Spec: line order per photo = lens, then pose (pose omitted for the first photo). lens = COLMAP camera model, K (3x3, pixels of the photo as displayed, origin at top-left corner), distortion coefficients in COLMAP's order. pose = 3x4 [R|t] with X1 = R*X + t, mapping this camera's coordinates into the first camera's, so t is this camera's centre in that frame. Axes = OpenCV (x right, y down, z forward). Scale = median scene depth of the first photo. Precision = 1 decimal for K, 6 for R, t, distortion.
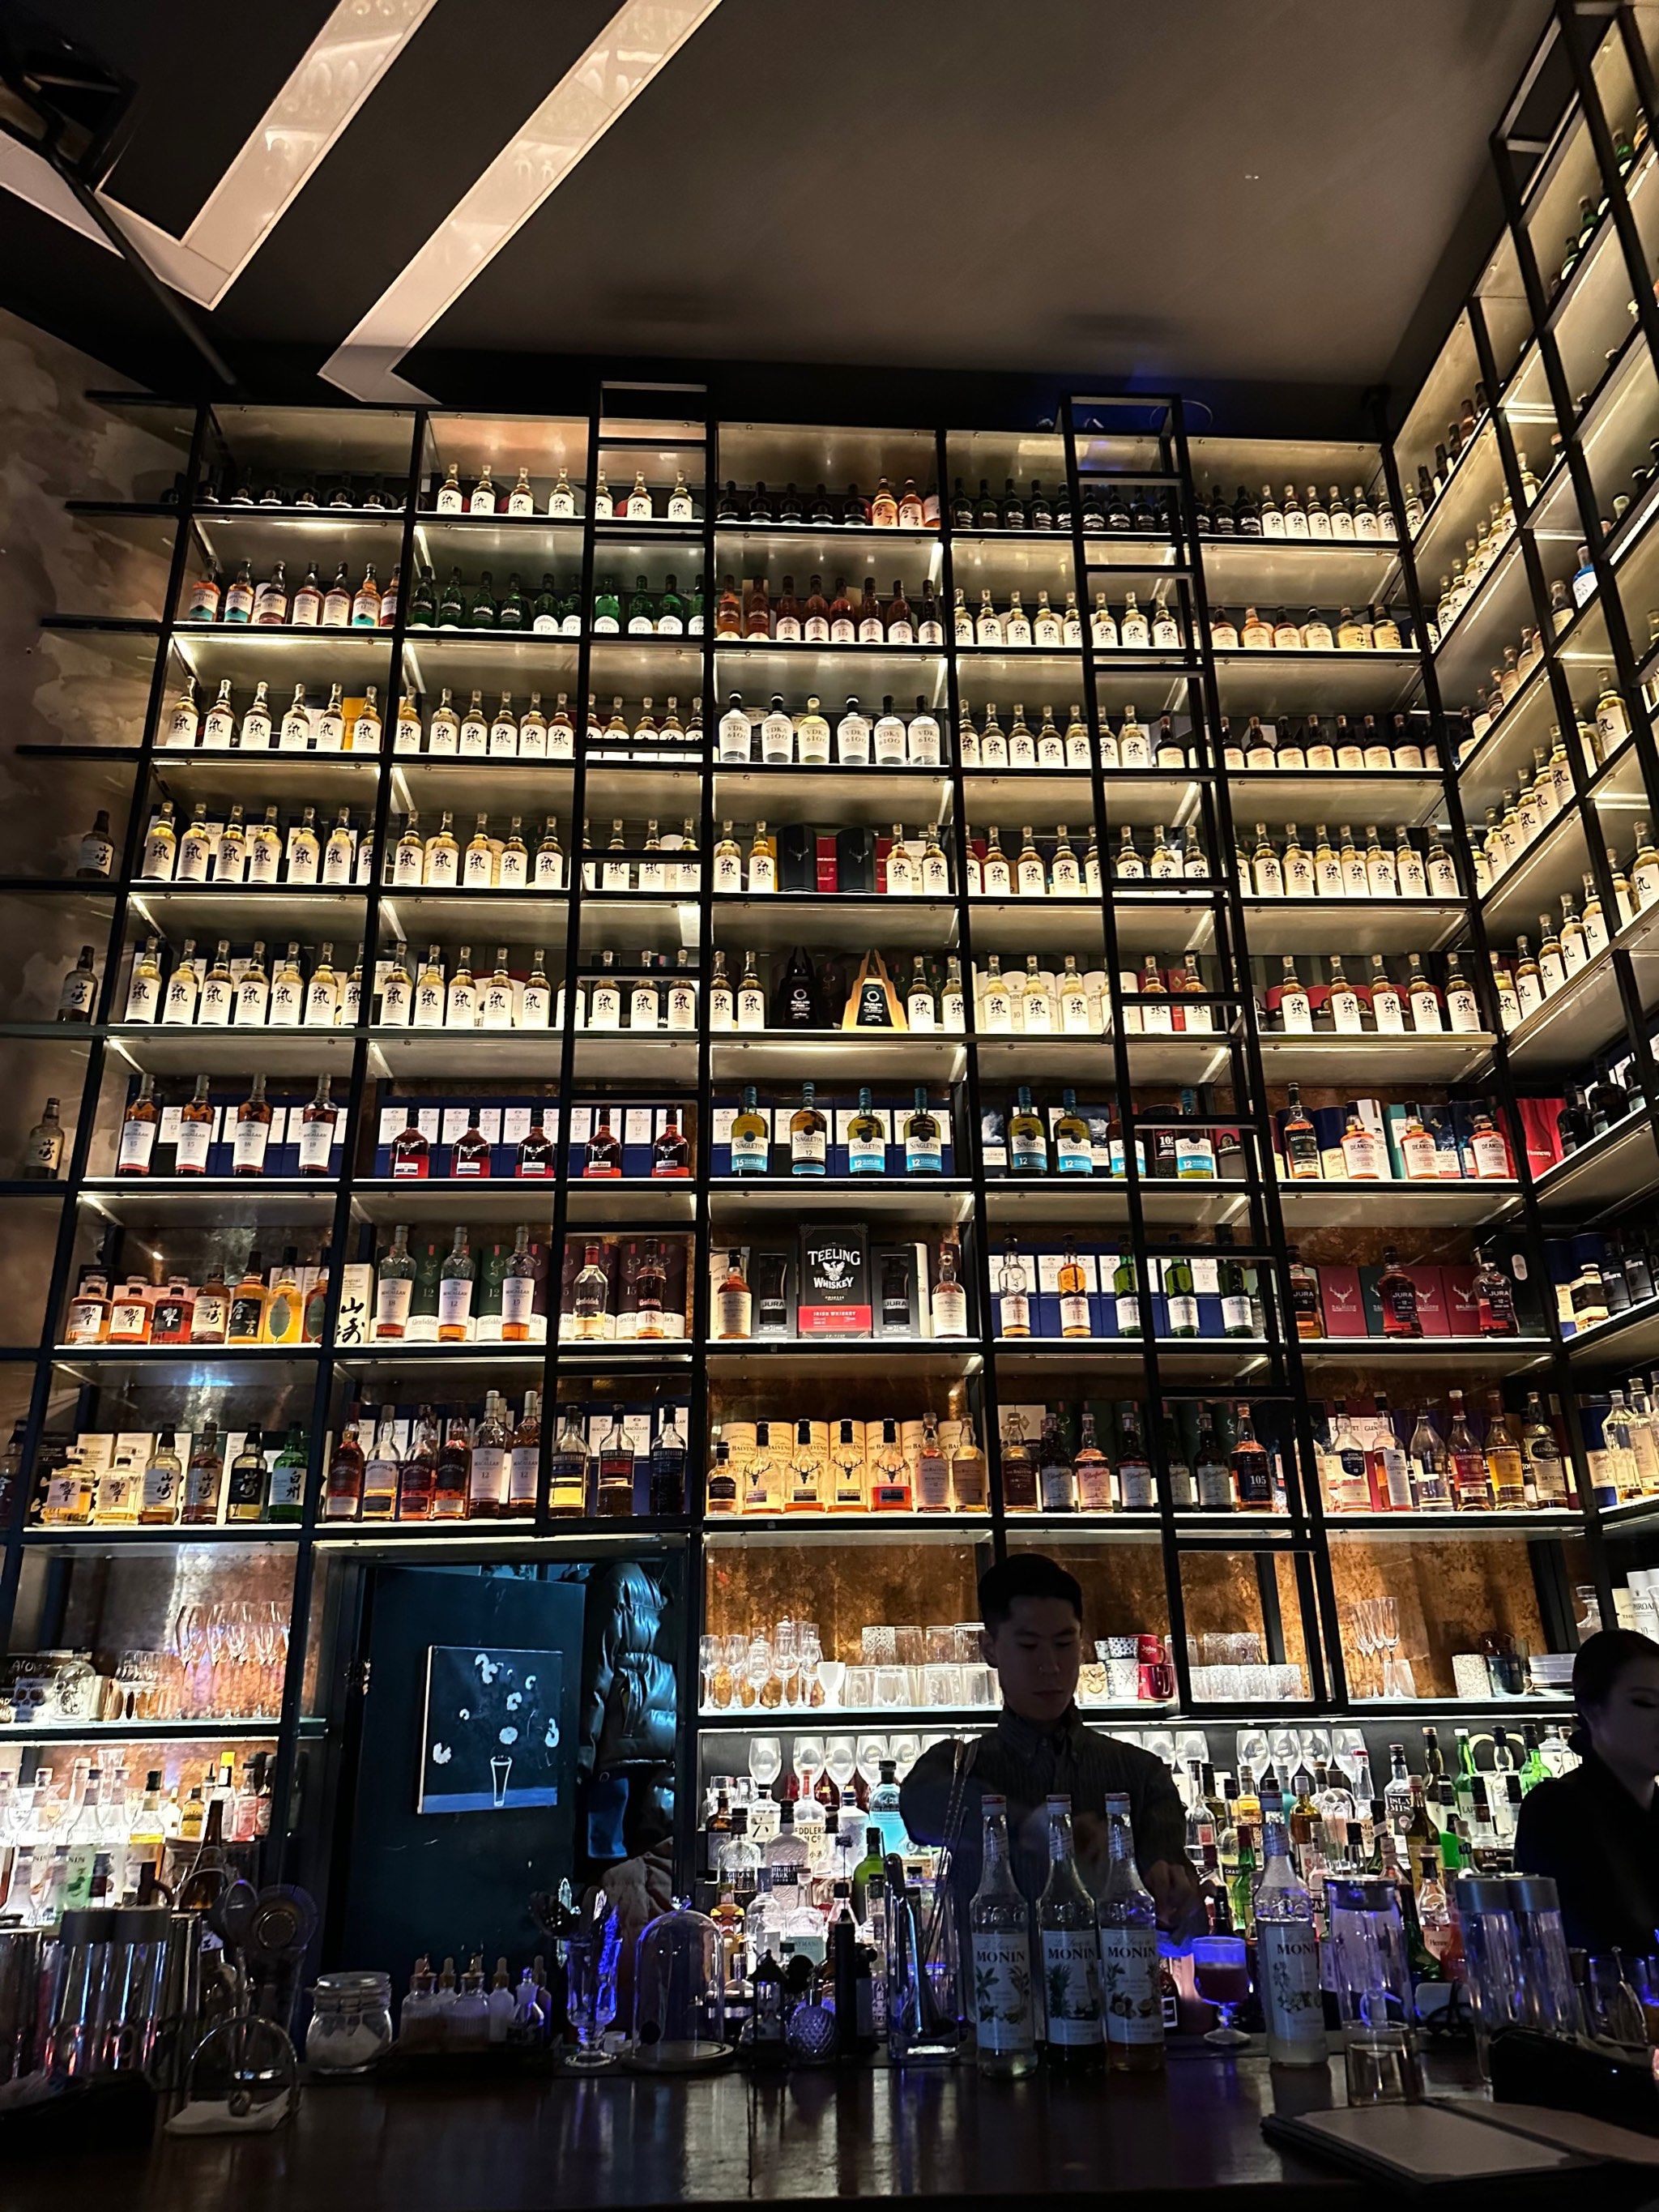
lens RADIAL K [[1573.2, 0, 834.8], [0, 1573.2, 1110.5], [0, 0, 1]] dist [0.055816, -0.004879]
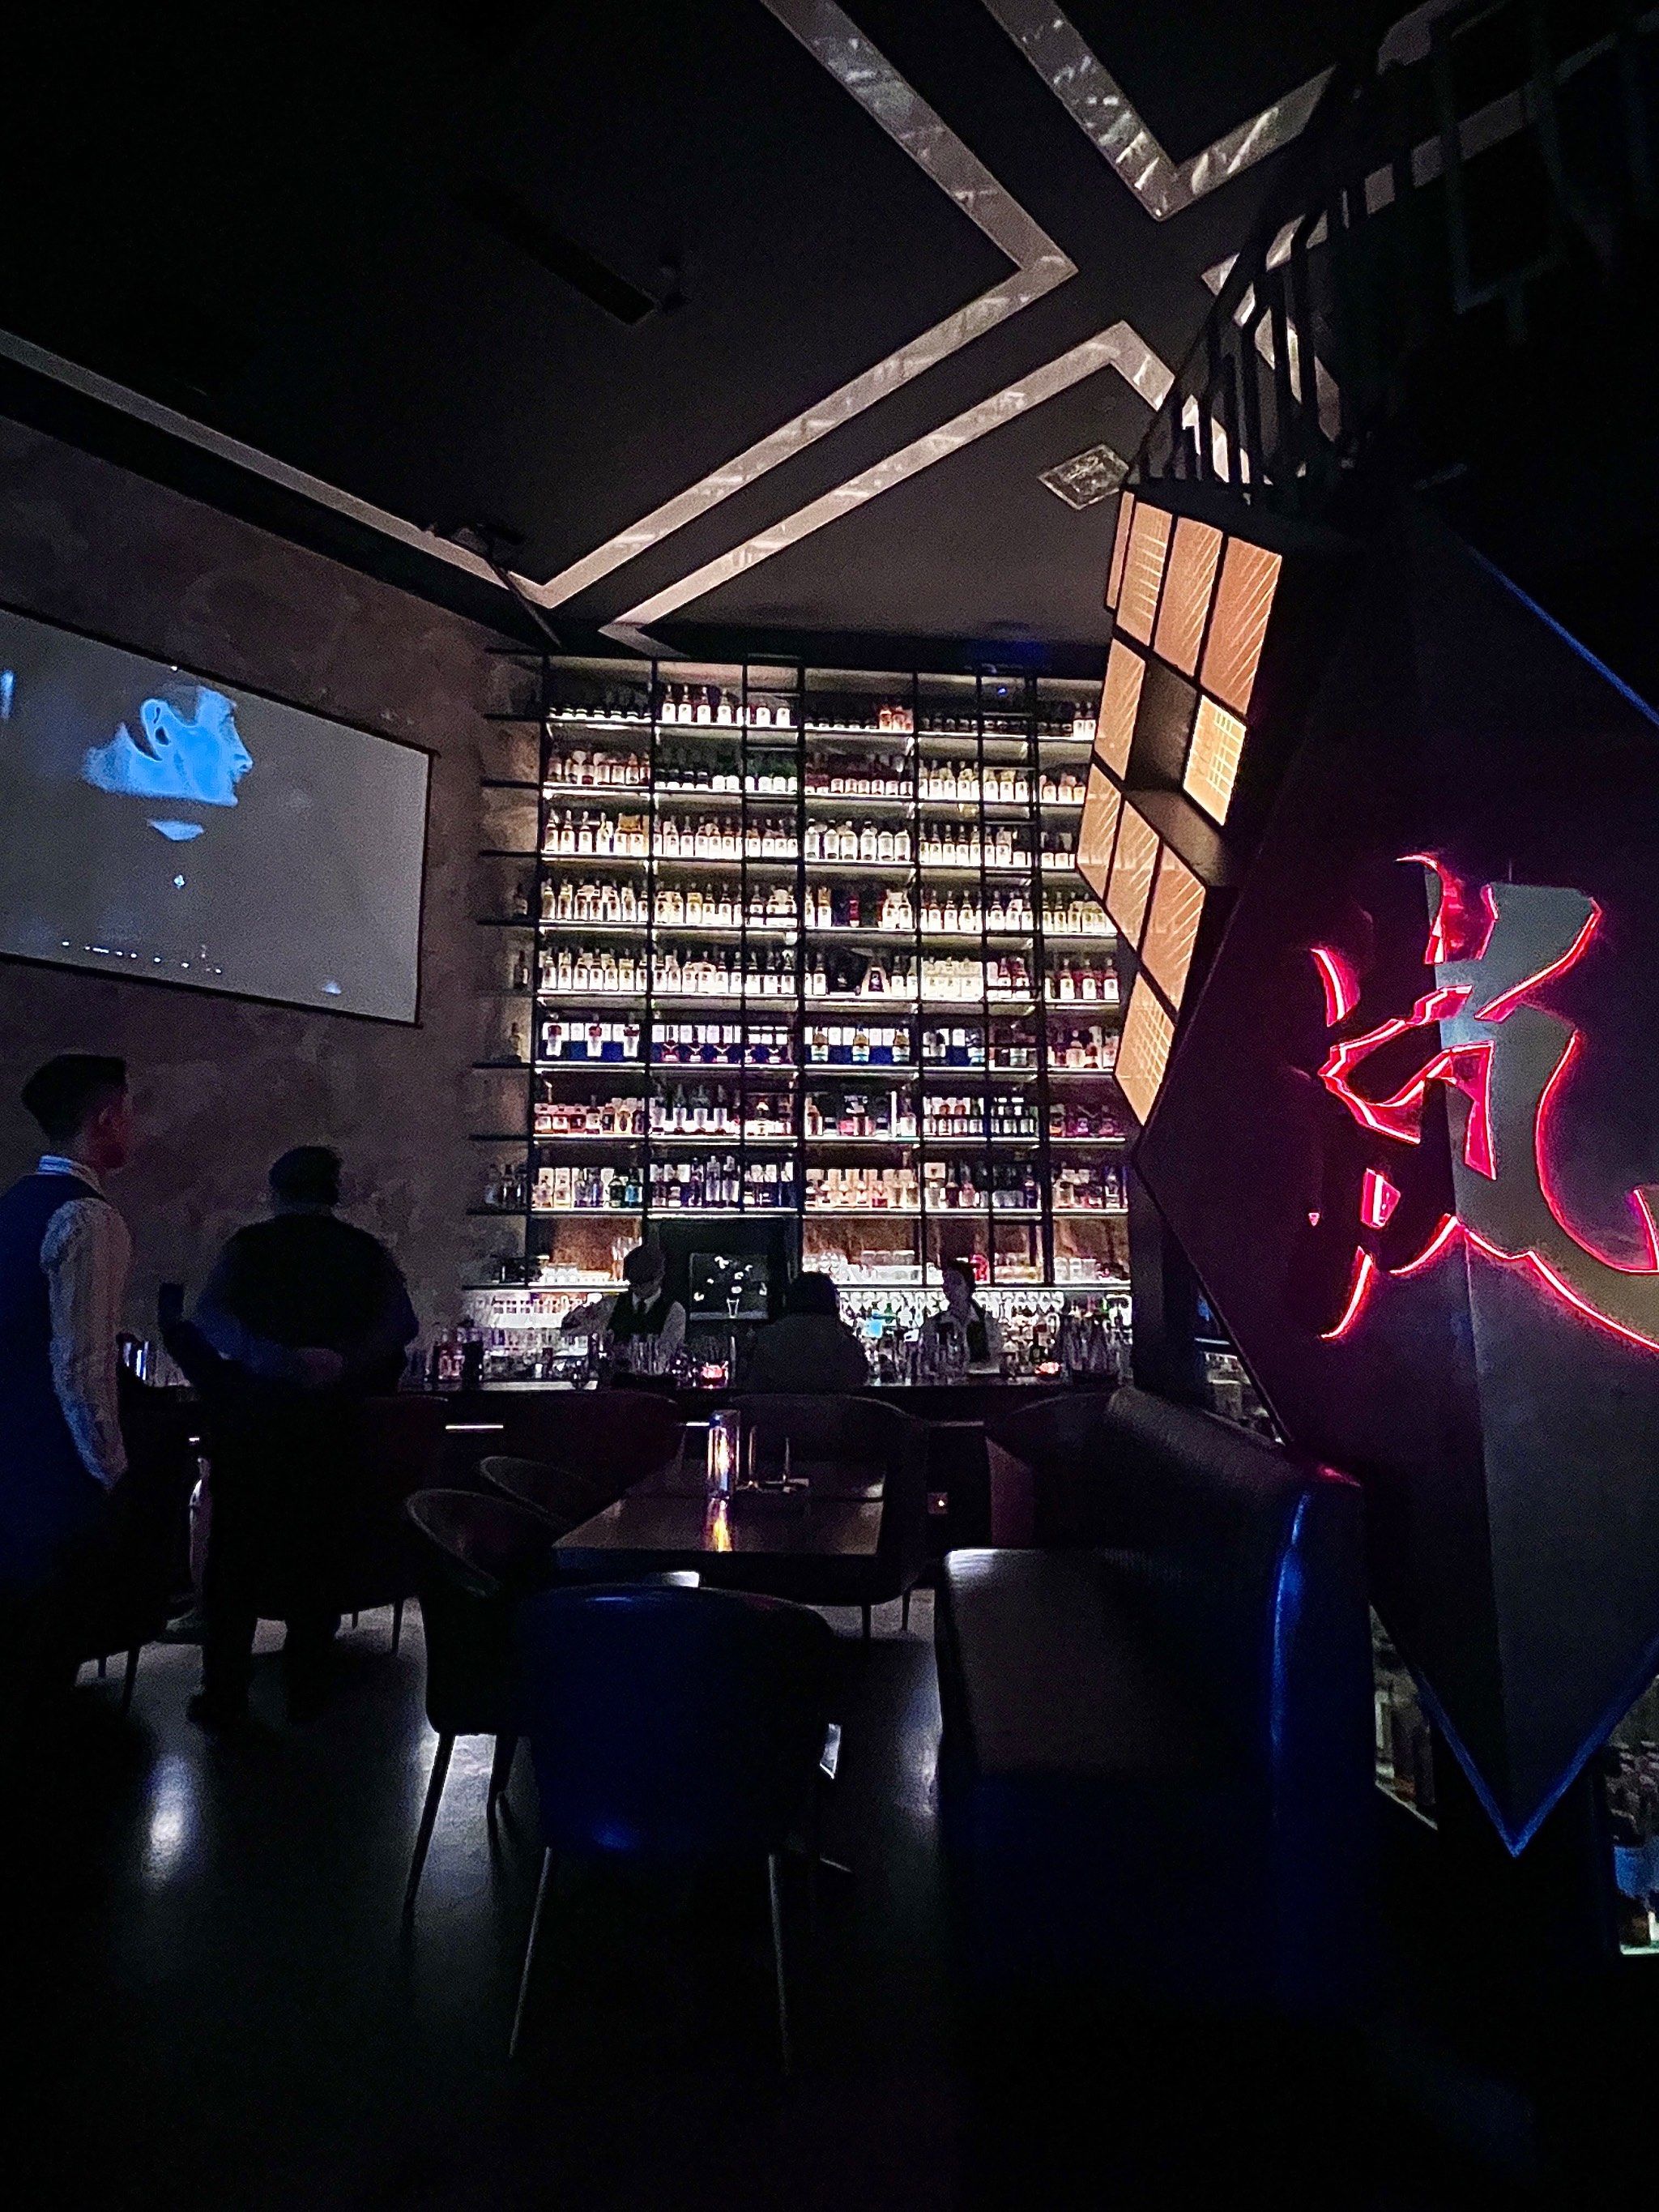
lens RADIAL K [[1226.0, 0, 825.6], [0, 1226.0, 1103.4], [0, 0, 1]] dist [-0.001040, 0.000048]
pose [[0.999508, 0.018638, 0.025209, -0.084822], [-0.023675, 0.975838, 0.217207, -0.269889], [-0.020551, -0.217697, 0.975800, -0.699128]]
